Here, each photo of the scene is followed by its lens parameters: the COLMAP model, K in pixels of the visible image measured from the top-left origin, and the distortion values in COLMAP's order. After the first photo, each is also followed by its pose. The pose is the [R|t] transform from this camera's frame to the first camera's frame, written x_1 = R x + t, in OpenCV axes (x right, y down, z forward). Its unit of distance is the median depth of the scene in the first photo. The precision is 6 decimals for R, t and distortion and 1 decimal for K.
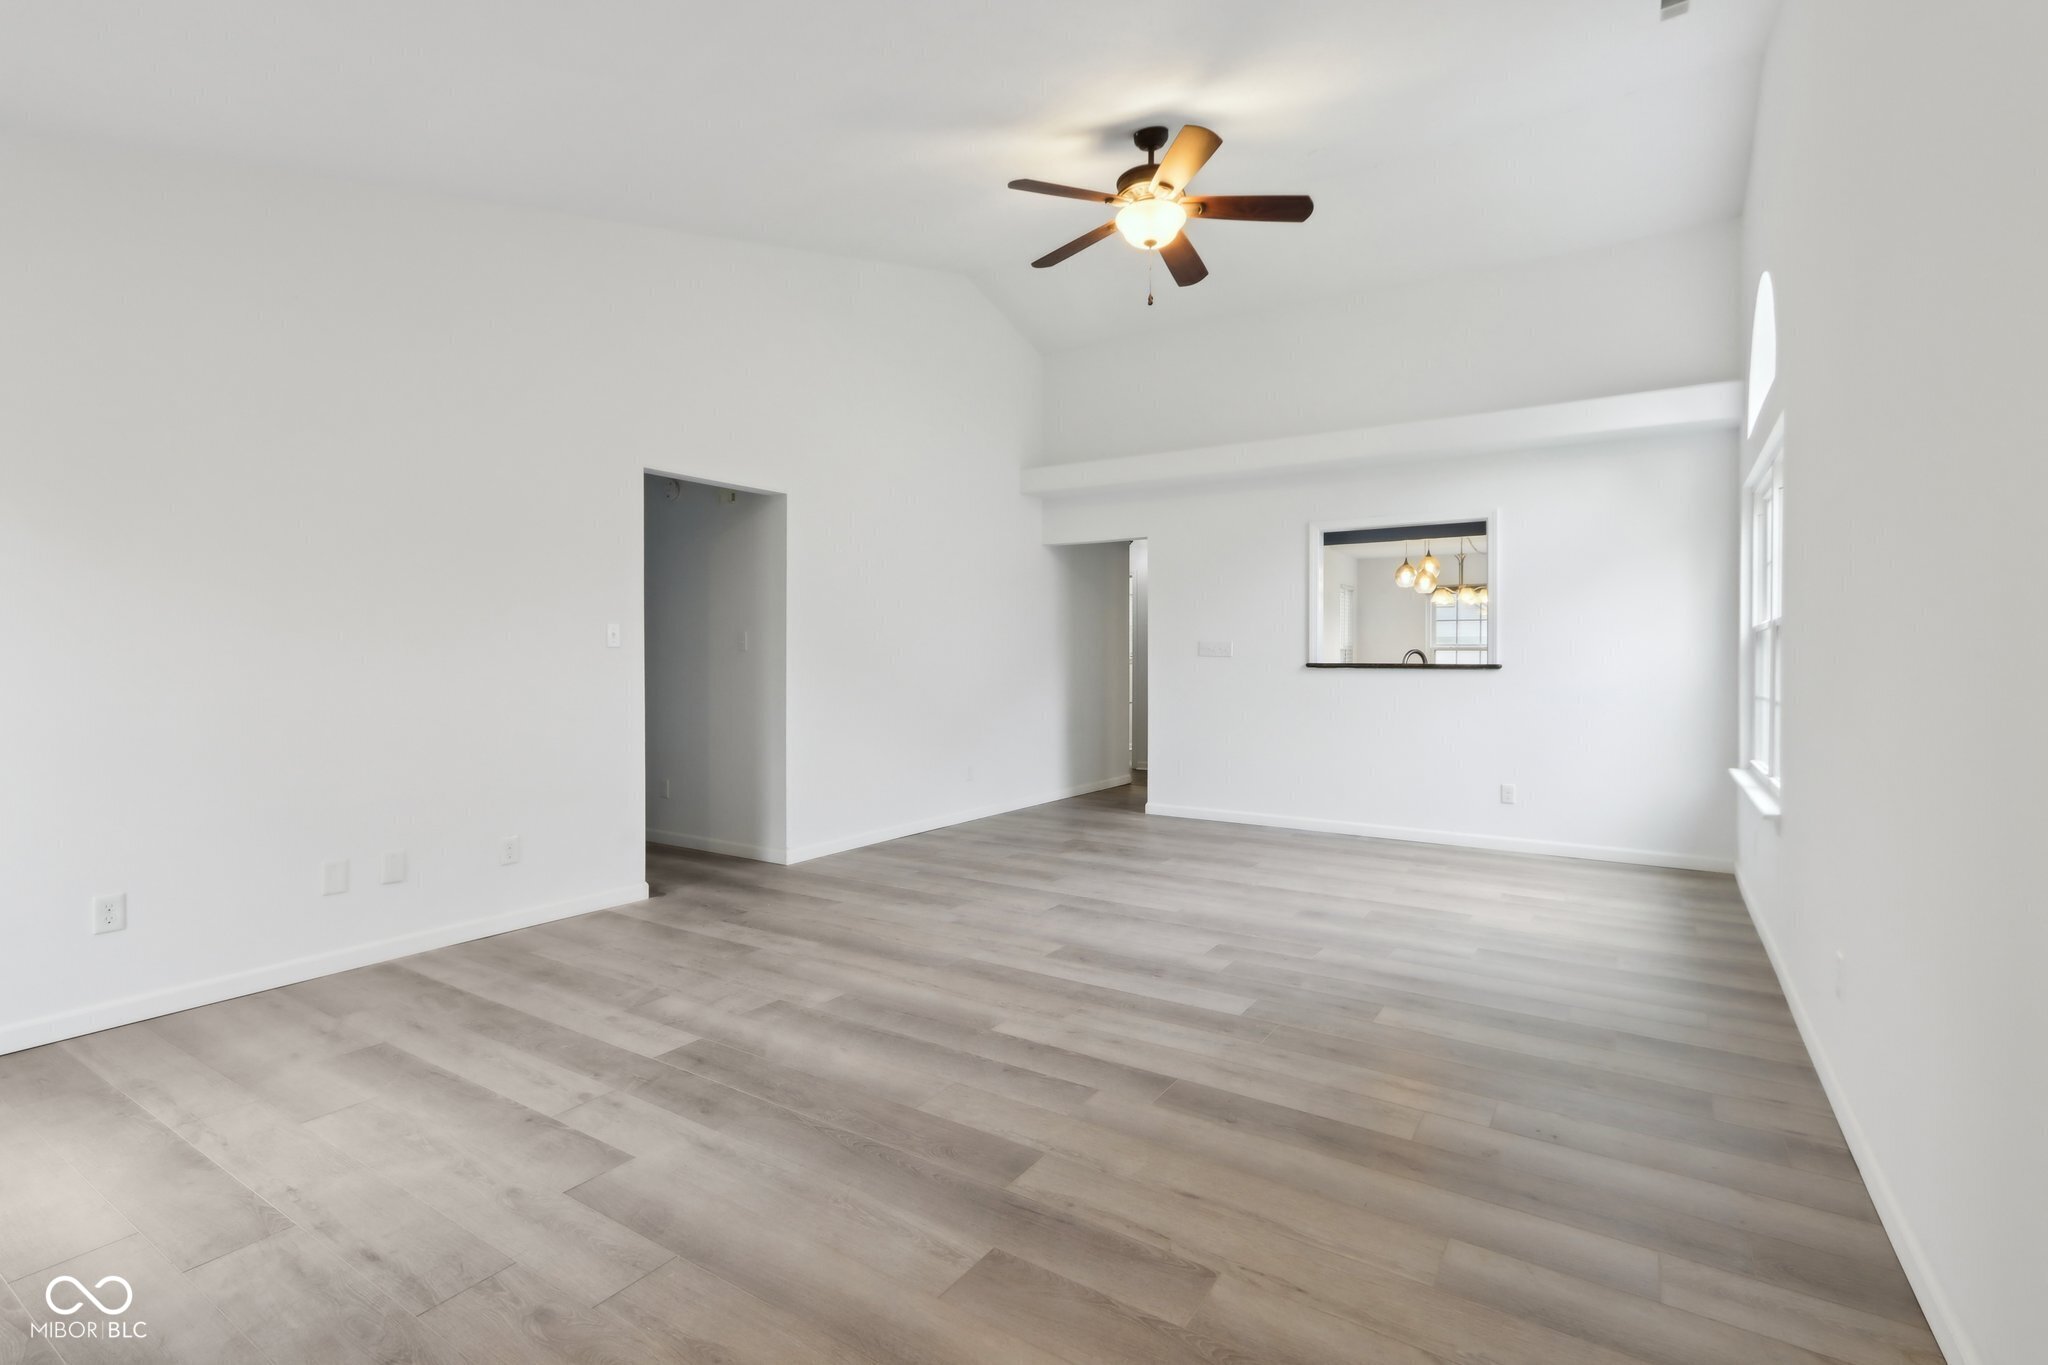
lens RADIAL K [[947.8, 0, 1019.1], [0, 947.8, 660.5], [0, 0, 1]] dist [0.011835, 0.000467]
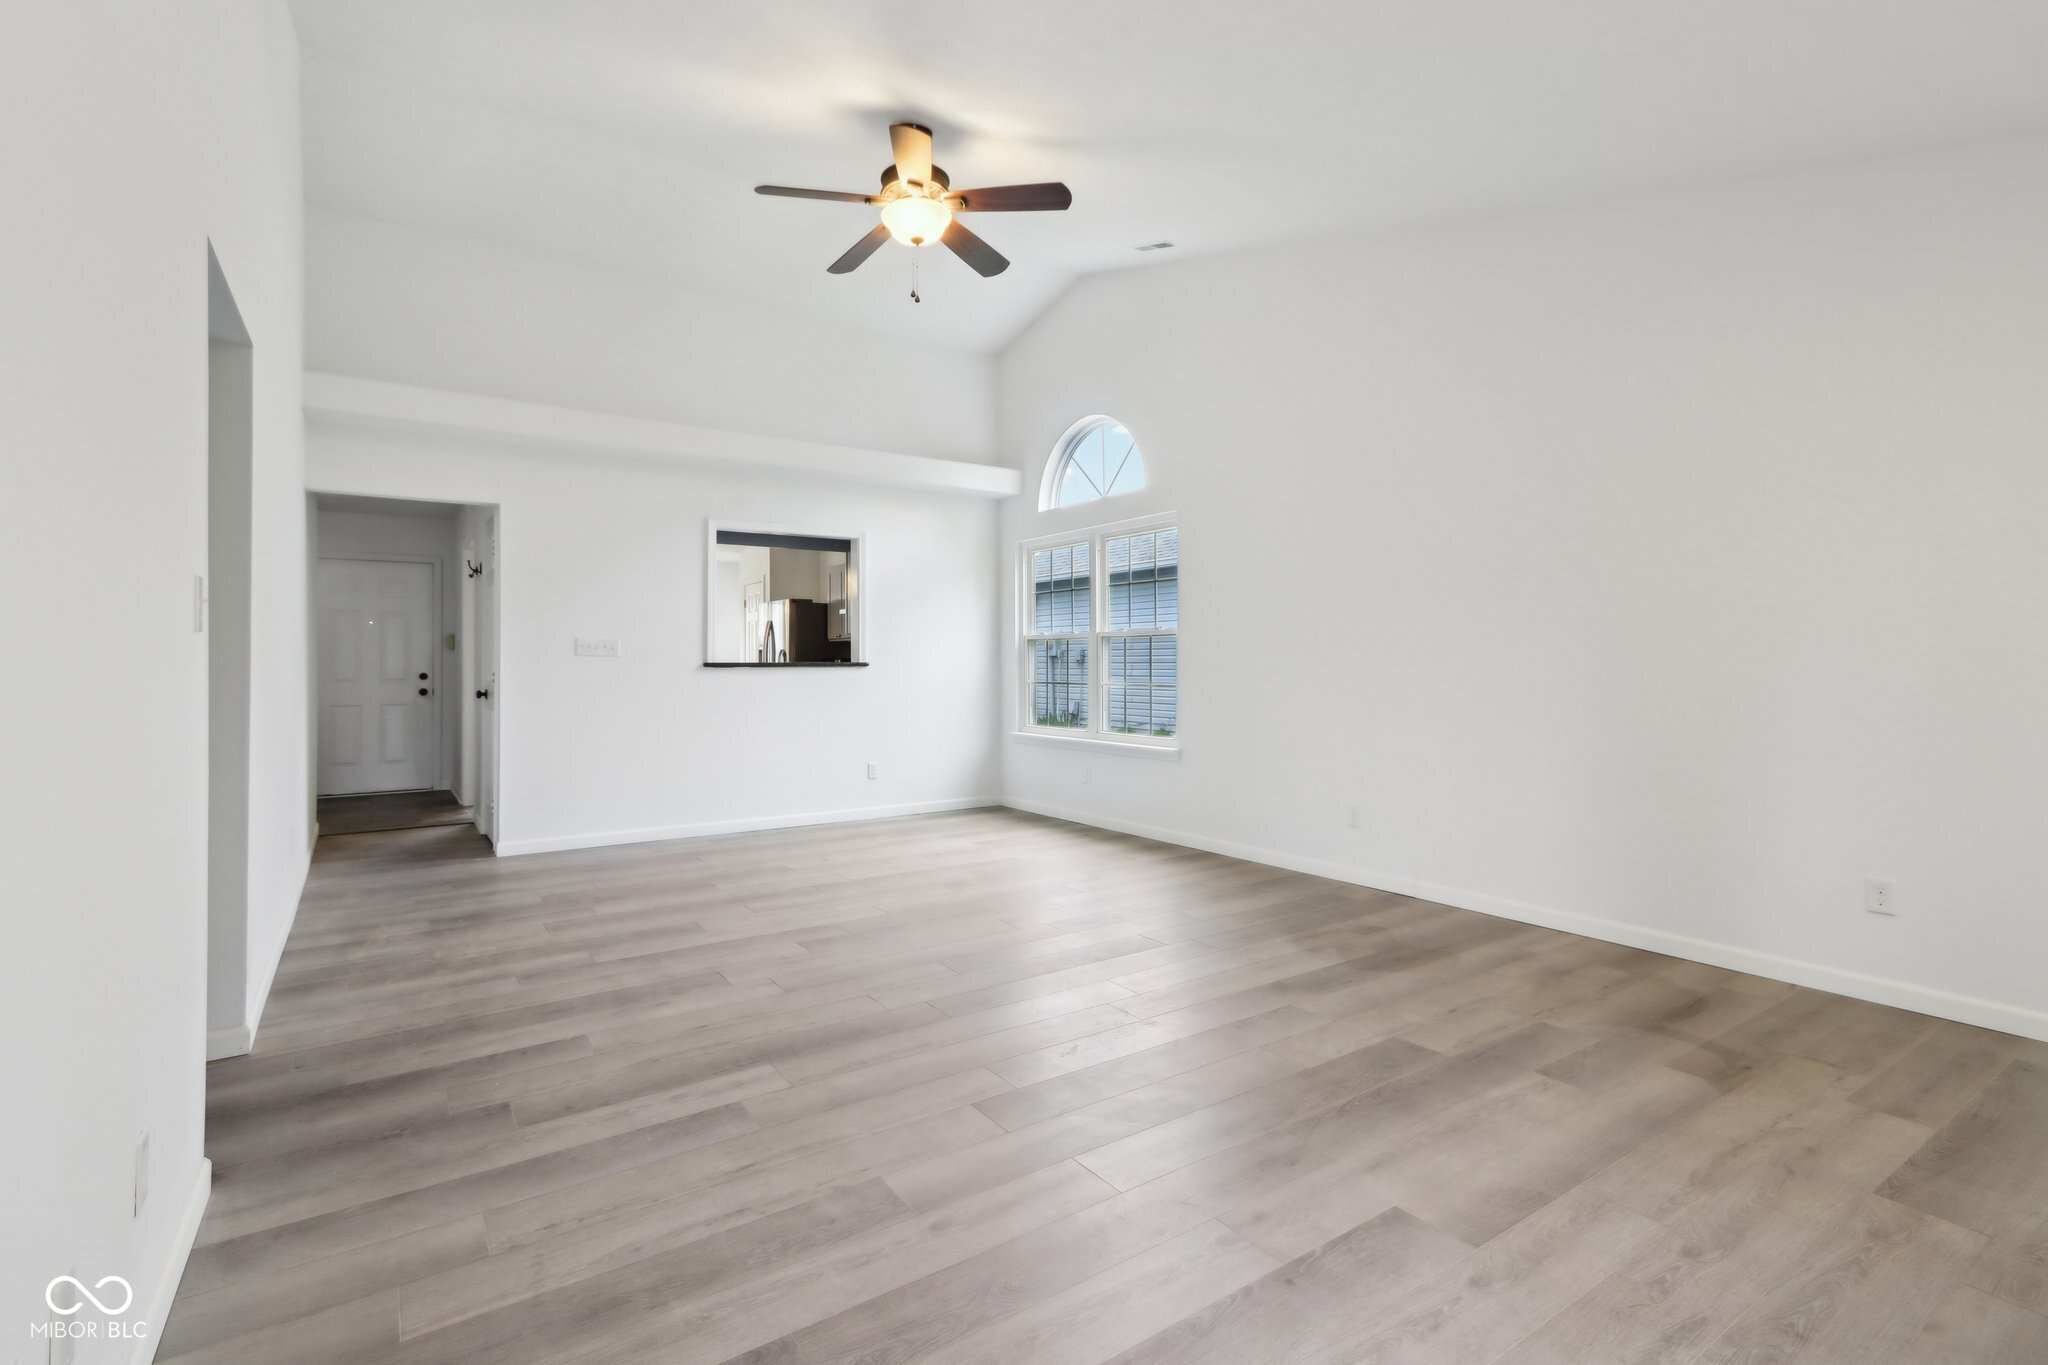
lens RADIAL K [[947.8, 0, 1019.1], [0, 947.8, 660.5], [0, 0, 1]] dist [0.011835, 0.000467]
pose [[0.379948, -0.002803, 0.925003, -0.924203], [0.002830, 0.999994, 0.001868, -0.000509], [-0.925003, 0.001908, 0.379954, 0.661201]]
